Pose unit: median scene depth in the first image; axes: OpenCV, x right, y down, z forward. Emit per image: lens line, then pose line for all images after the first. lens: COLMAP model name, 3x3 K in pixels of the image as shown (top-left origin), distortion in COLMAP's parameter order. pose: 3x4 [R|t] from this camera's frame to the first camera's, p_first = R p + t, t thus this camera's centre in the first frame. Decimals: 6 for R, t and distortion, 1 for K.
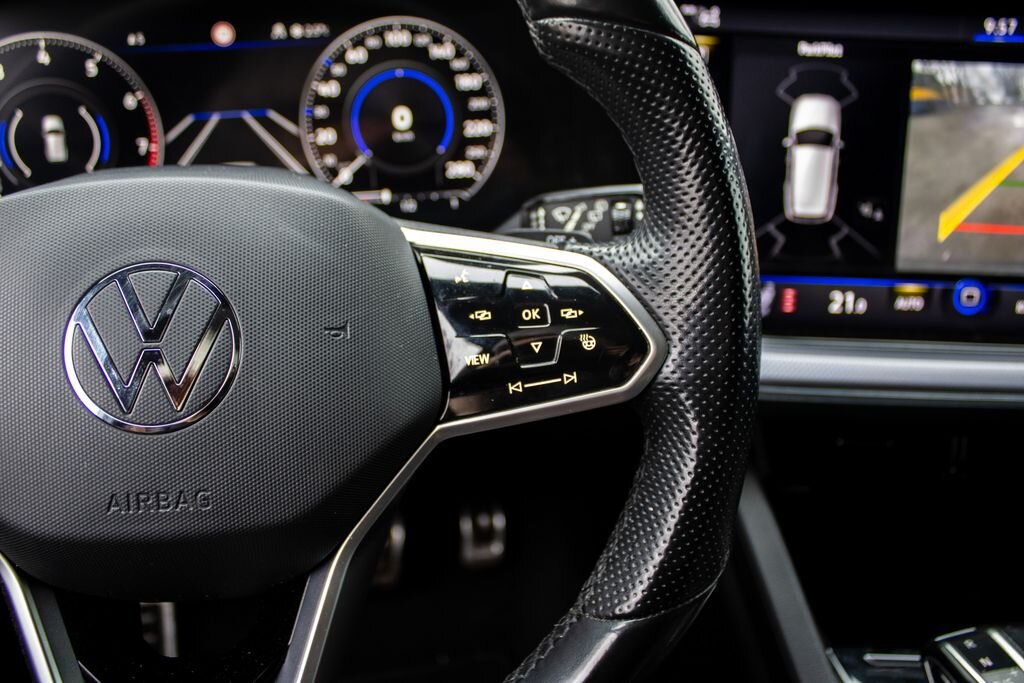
lens RADIAL K [[894.2, 0, 533.6], [0, 894.2, 339.6], [0, 0, 1]] dist [-0.152452, 0.125643]
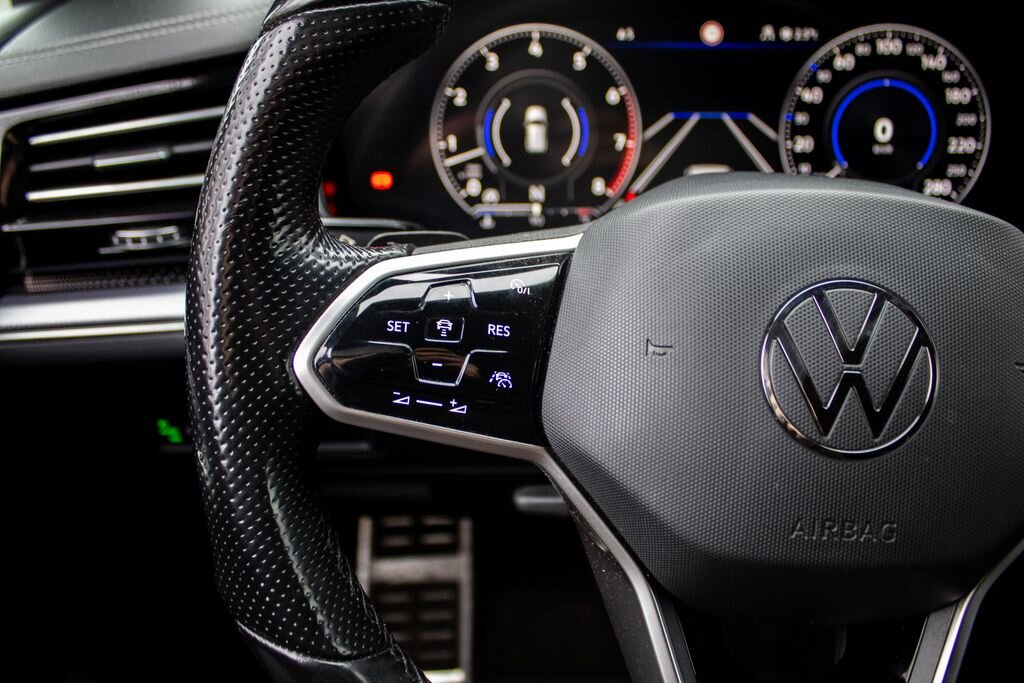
lens RADIAL K [[894.2, 0, 506.2], [0, 894.2, 339.9], [0, 0, 1]] dist [-0.152452, 0.125643]
pose [[0.972084, 0.085833, -0.218370, -0.334825], [-0.084092, 0.996308, 0.017272, -0.004775], [0.219047, 0.001574, 0.975713, -0.012862]]
